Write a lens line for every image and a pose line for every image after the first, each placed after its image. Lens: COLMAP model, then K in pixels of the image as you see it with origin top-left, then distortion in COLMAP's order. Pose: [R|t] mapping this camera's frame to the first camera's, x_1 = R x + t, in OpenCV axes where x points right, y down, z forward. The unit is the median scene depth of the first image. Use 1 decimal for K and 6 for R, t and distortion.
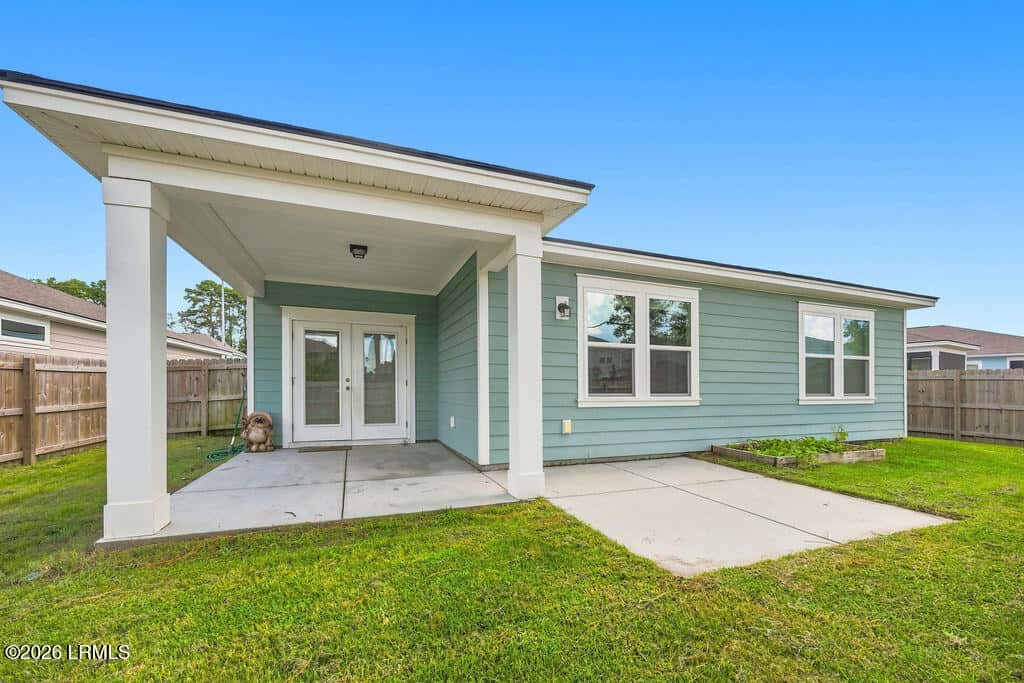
lens RADIAL K [[412.2, 0, 522.1], [0, 412.2, 385.0], [0, 0, 1]] dist [-0.011923, -0.000479]
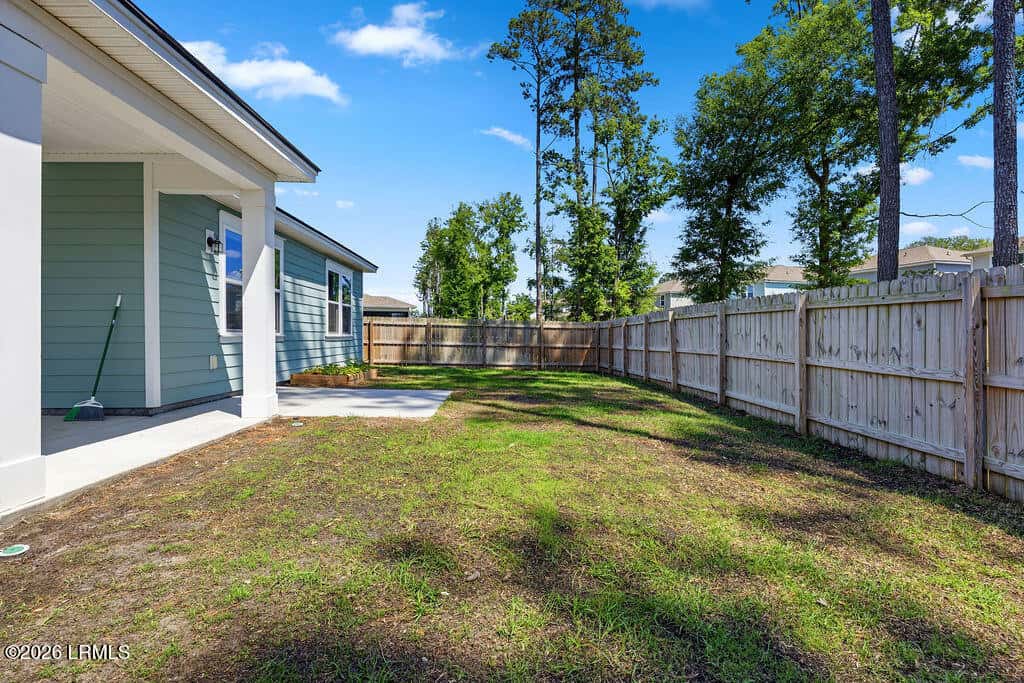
lens RADIAL K [[555.0, 0, 509.7], [0, 555.0, 336.2], [0, 0, 1]] dist [0.018803, 0.000949]
pose [[0.329591, -0.001652, 0.944123, -0.811738], [-0.011151, 0.999922, 0.005642, 0.020924], [-0.944058, -0.012388, 0.329546, -0.109685]]
